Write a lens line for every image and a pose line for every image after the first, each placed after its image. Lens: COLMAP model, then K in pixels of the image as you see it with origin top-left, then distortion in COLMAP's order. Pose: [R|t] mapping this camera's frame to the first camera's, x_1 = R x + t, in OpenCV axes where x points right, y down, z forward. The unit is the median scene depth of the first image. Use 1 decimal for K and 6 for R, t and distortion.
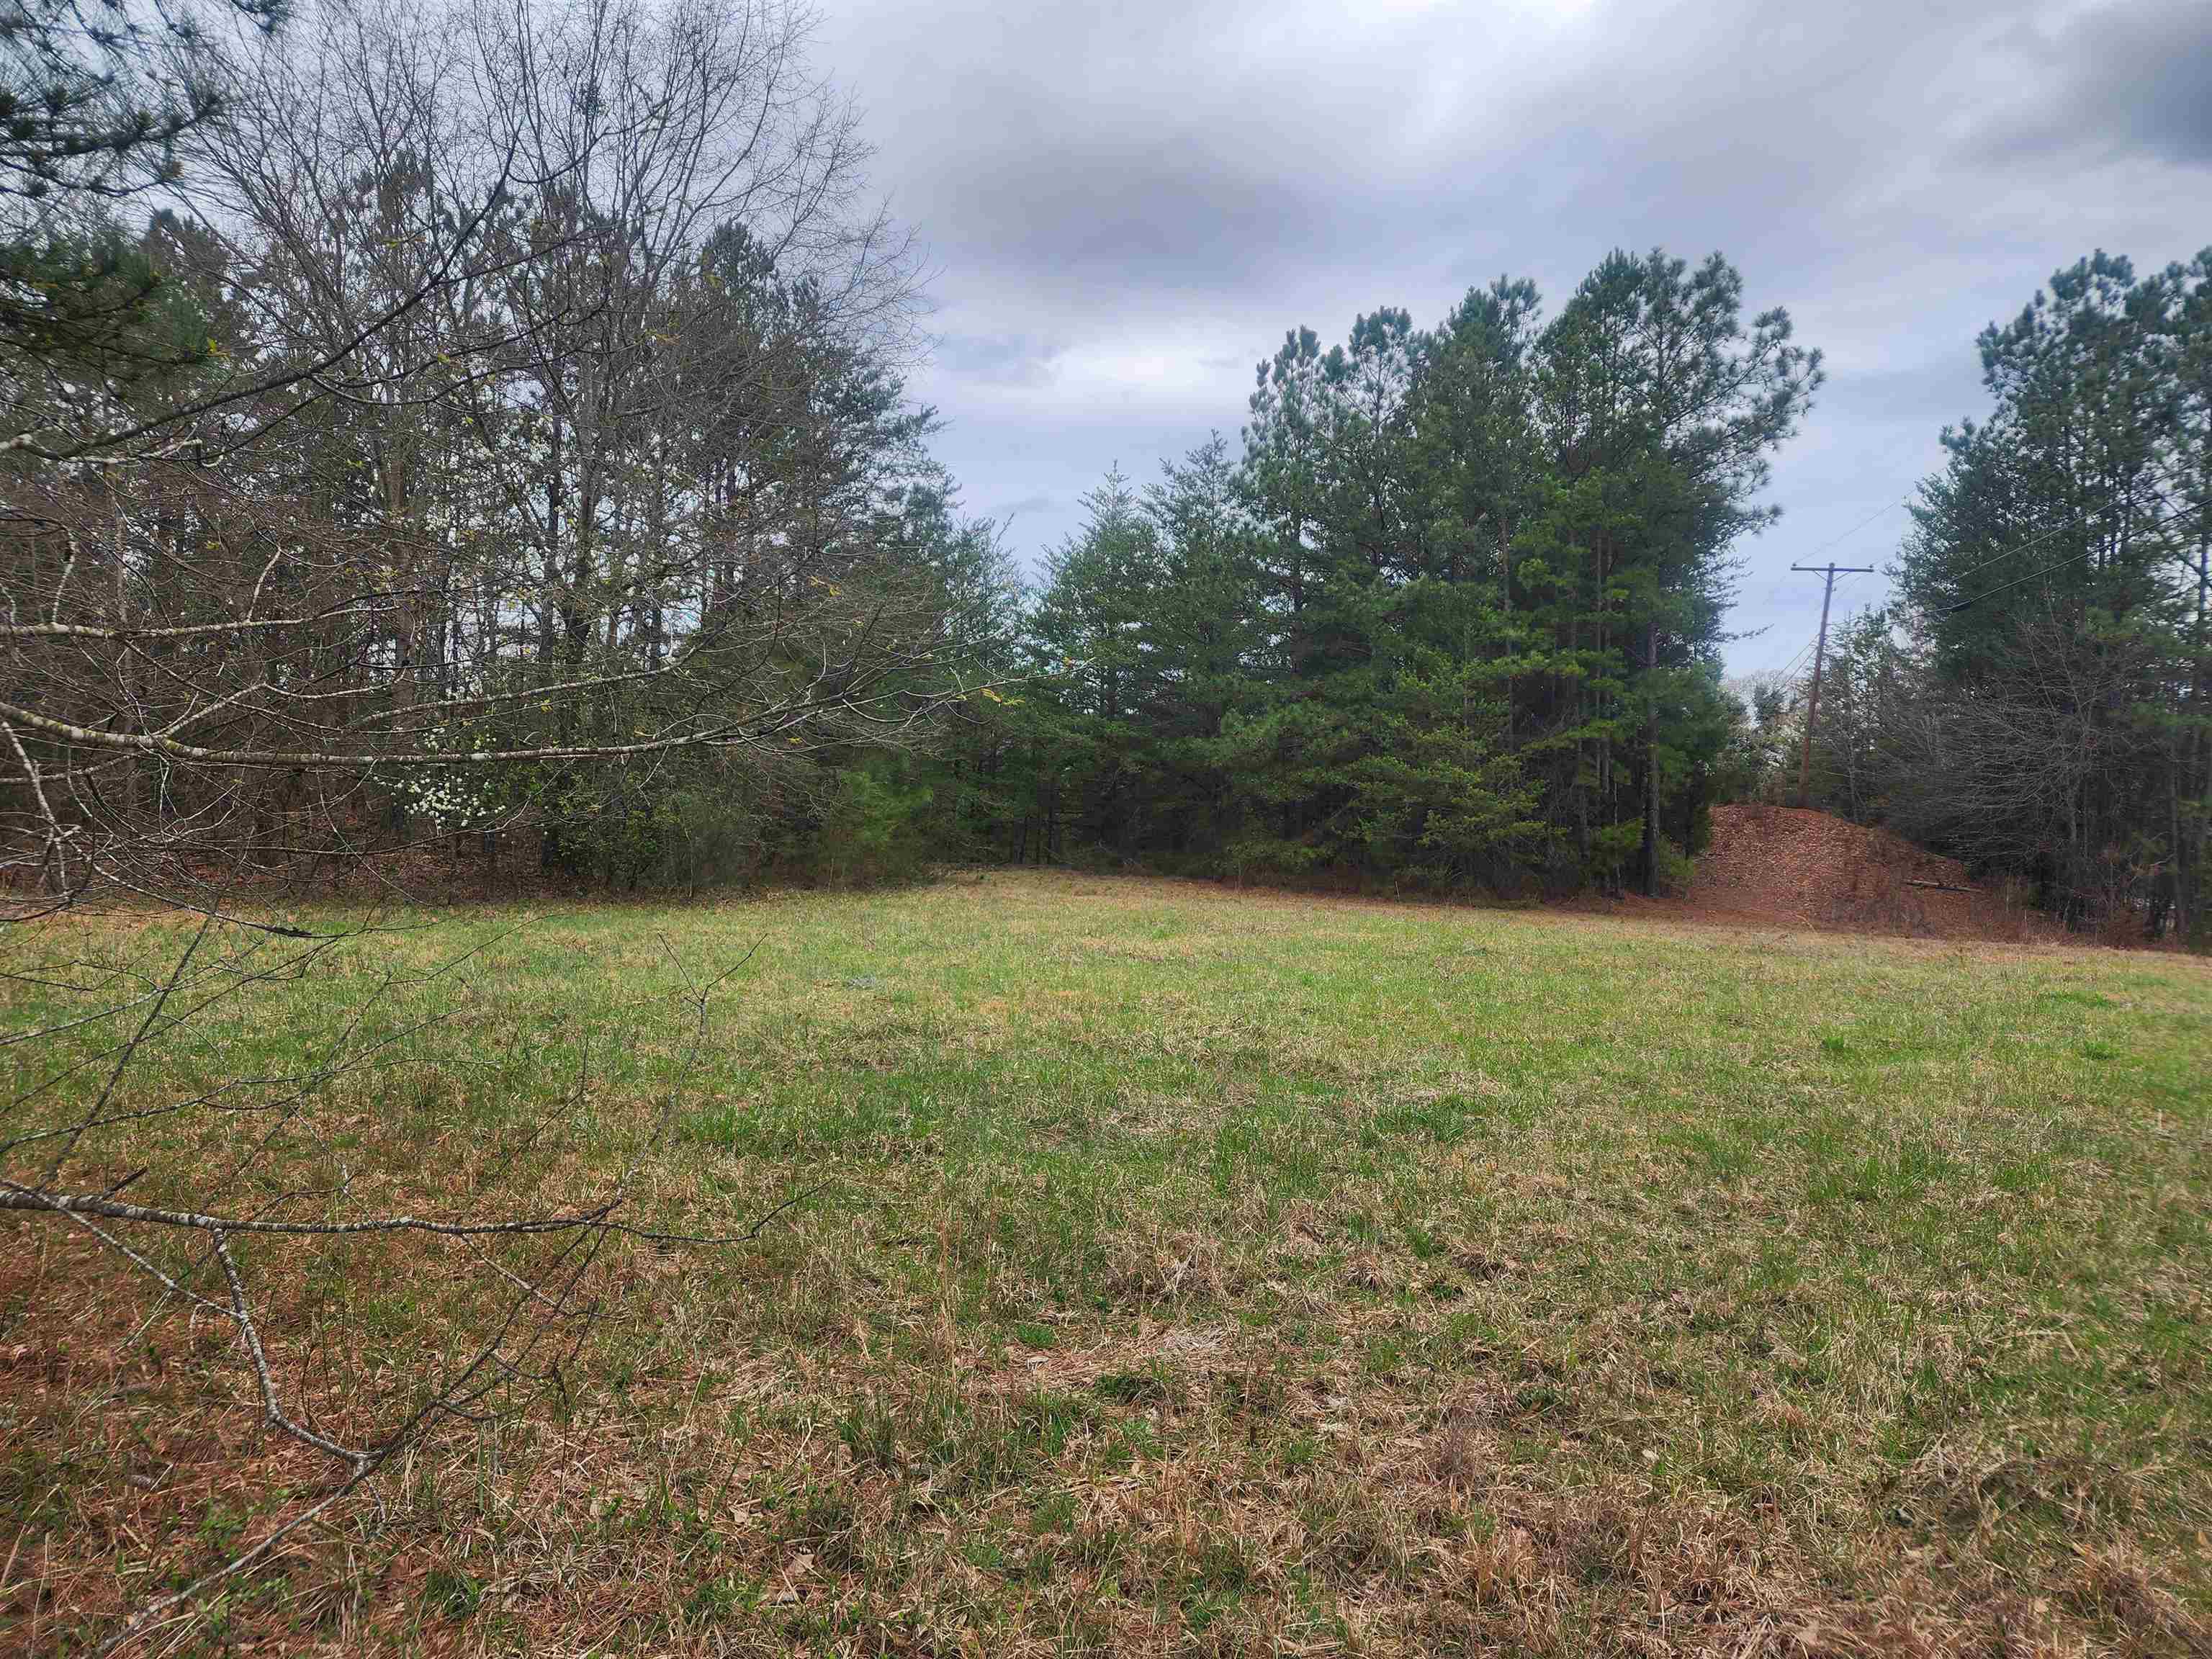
lens RADIAL K [[1472.7, 0, 1106.3], [0, 1472.7, 816.5], [0, 0, 1]] dist [0.074562, -0.068440]
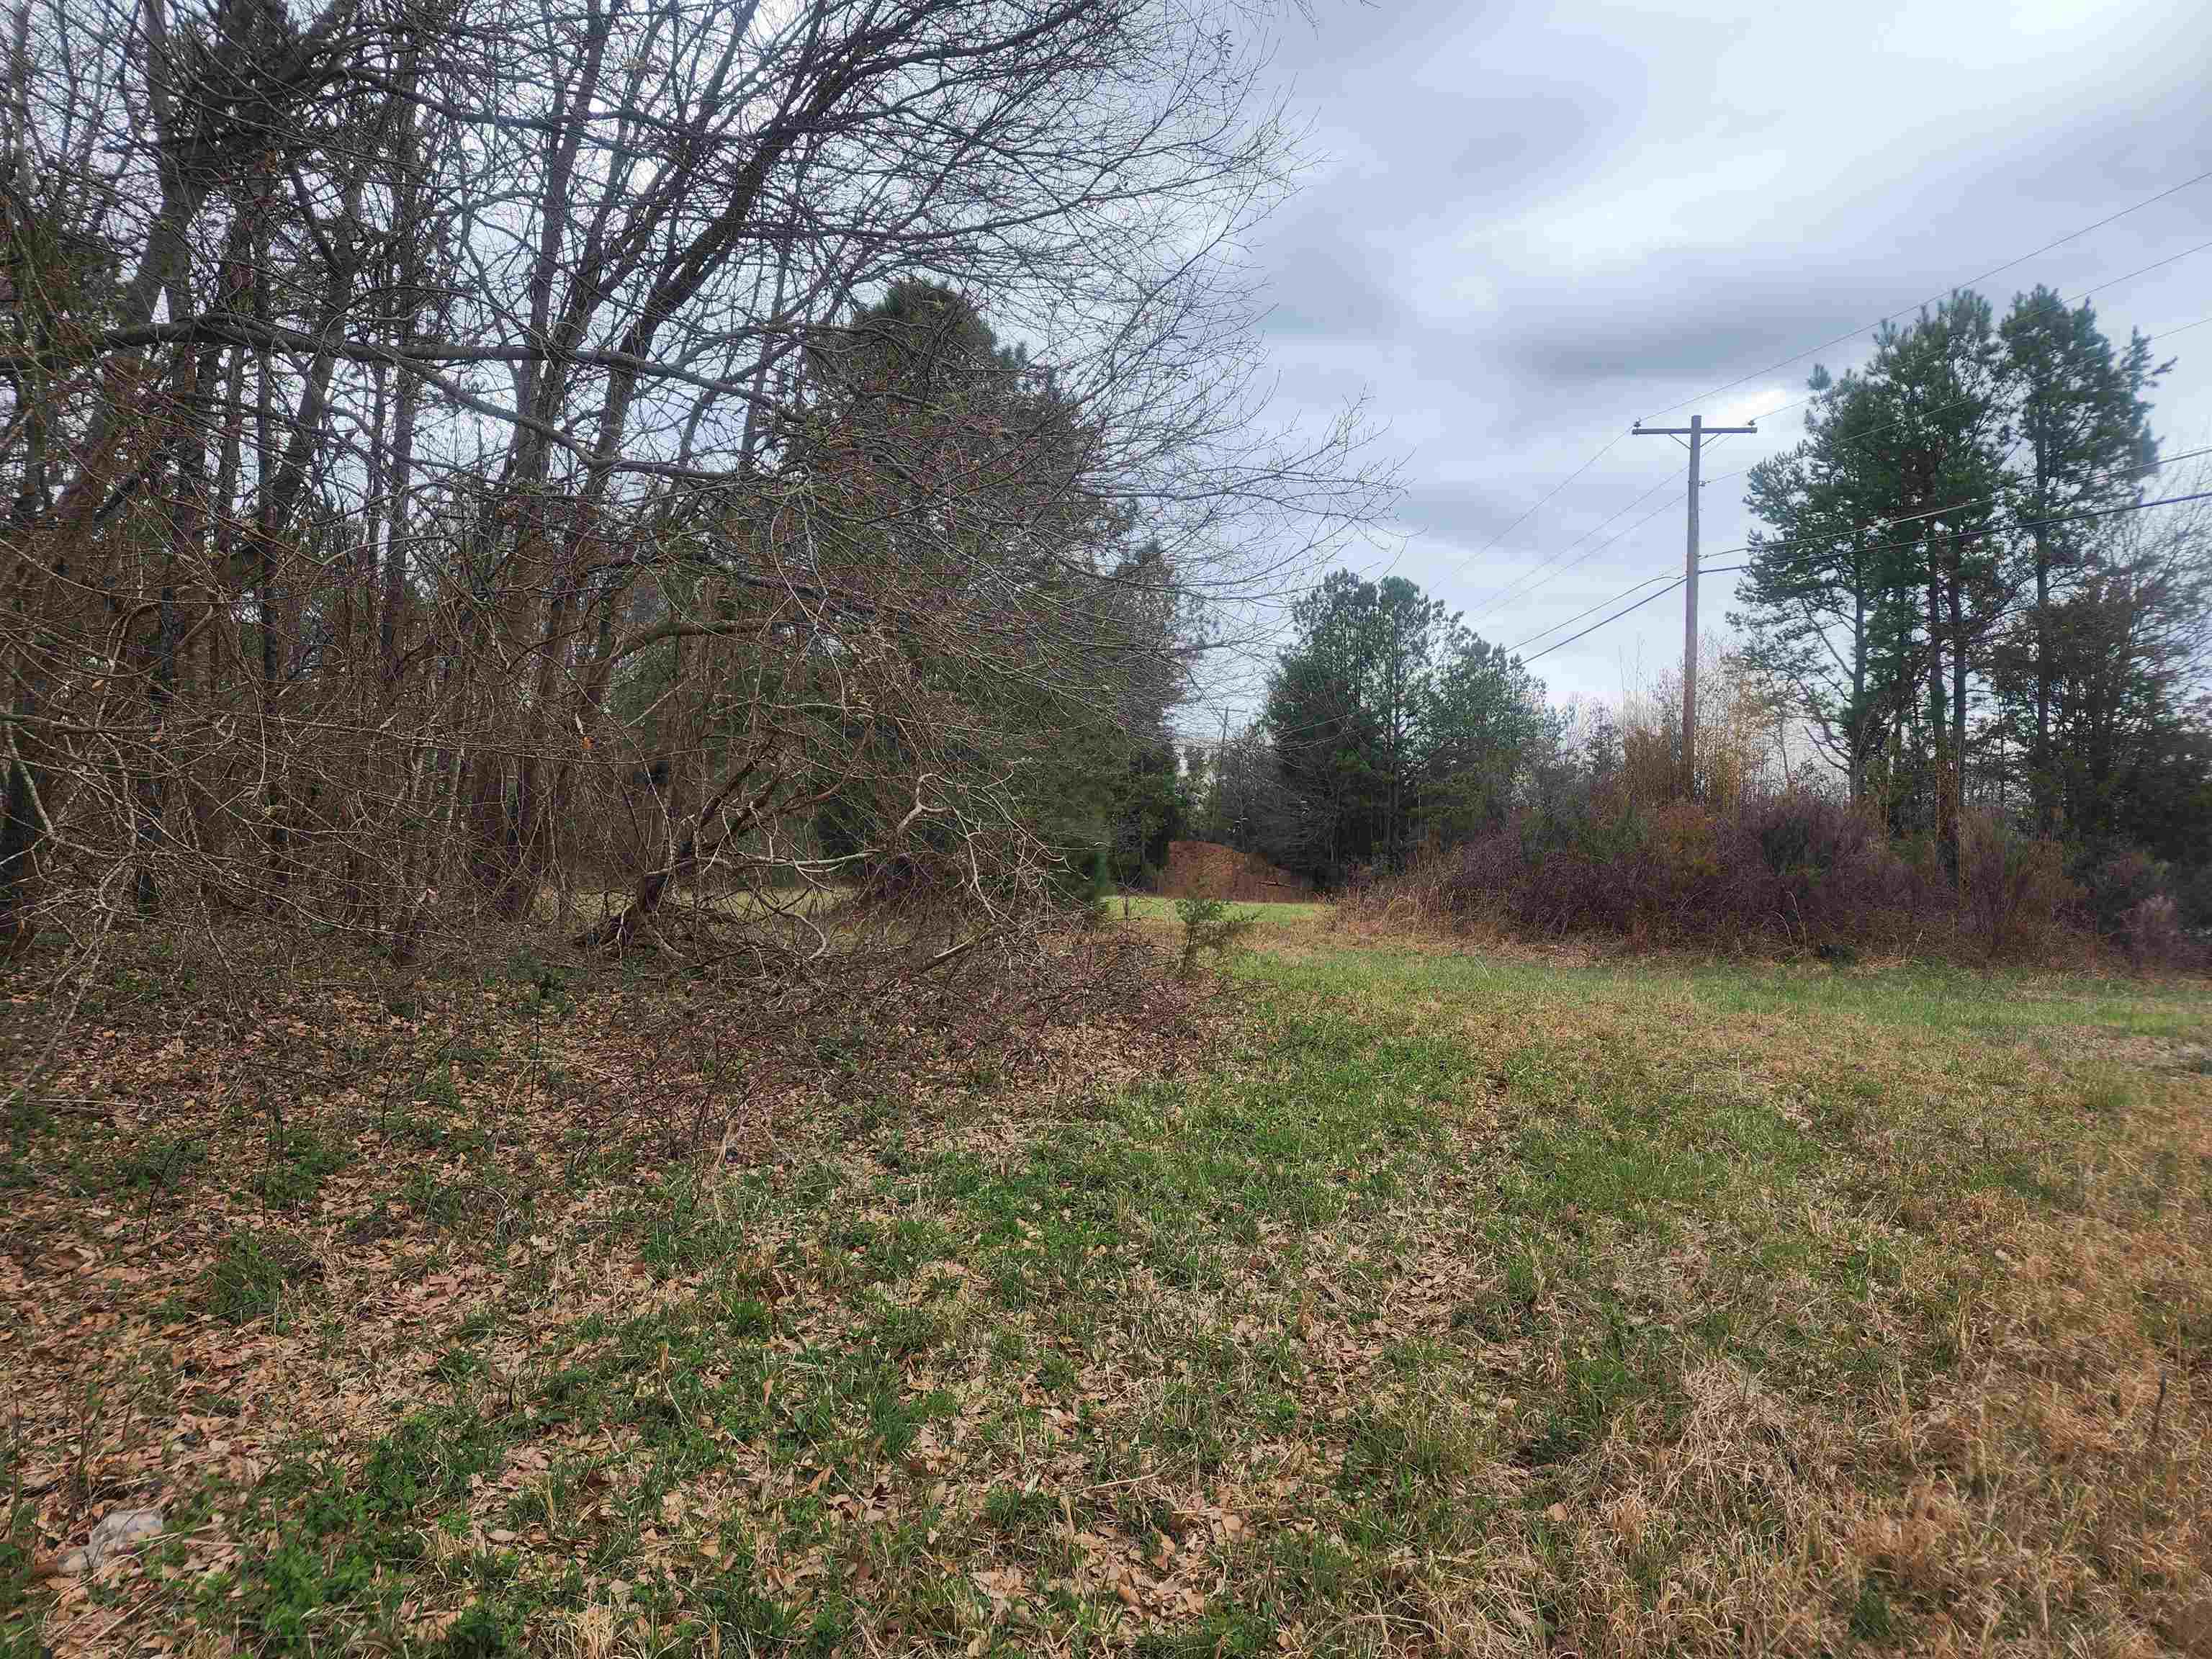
lens RADIAL K [[1472.7, 0, 1078.4], [0, 1472.7, 812.9], [0, 0, 1]] dist [0.074562, -0.068440]
pose [[0.942958, 0.003413, 0.332894, -0.347585], [0.002784, 0.999832, -0.018136, -0.013556], [-0.332900, 0.018028, 0.942790, -0.775357]]
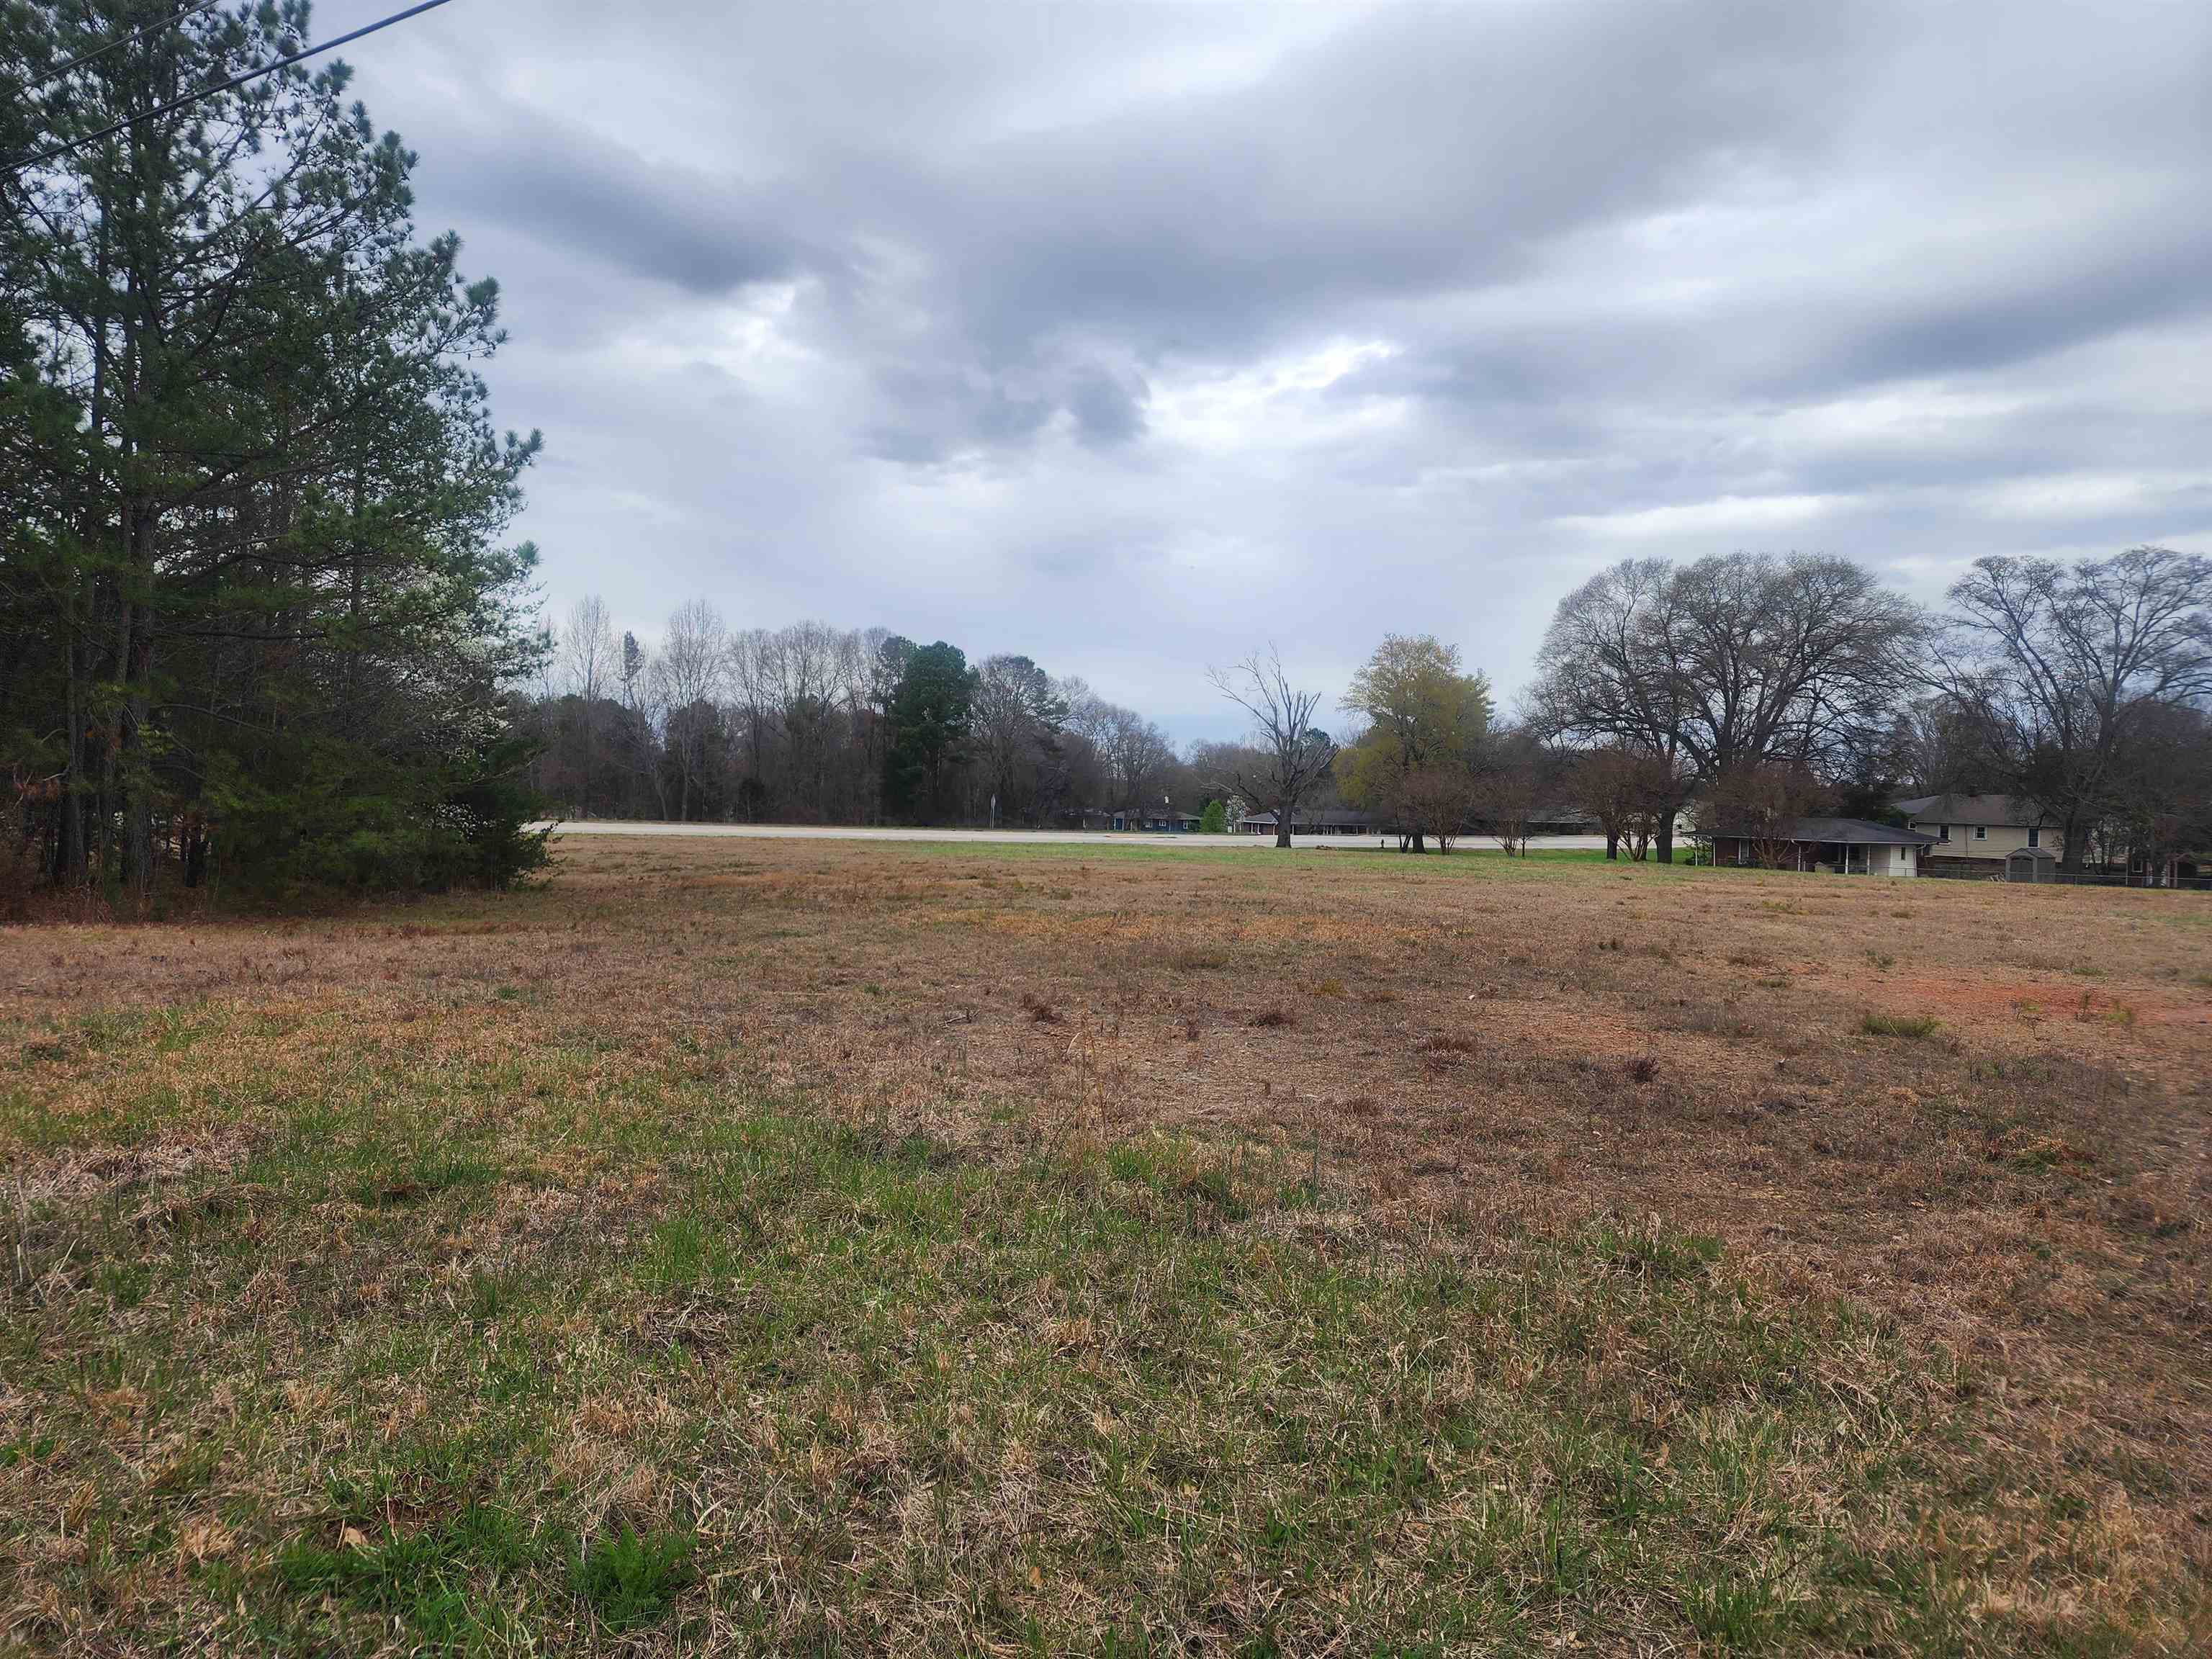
lens RADIAL K [[1472.7, 0, 1100.5], [0, 1472.7, 829.5], [0, 0, 1]] dist [0.074562, -0.068440]
pose [[0.293880, -0.042224, 0.954909, 0.192013], [-0.027881, 0.998220, 0.052720, 0.006493], [-0.955436, -0.042117, 0.292180, 0.348074]]
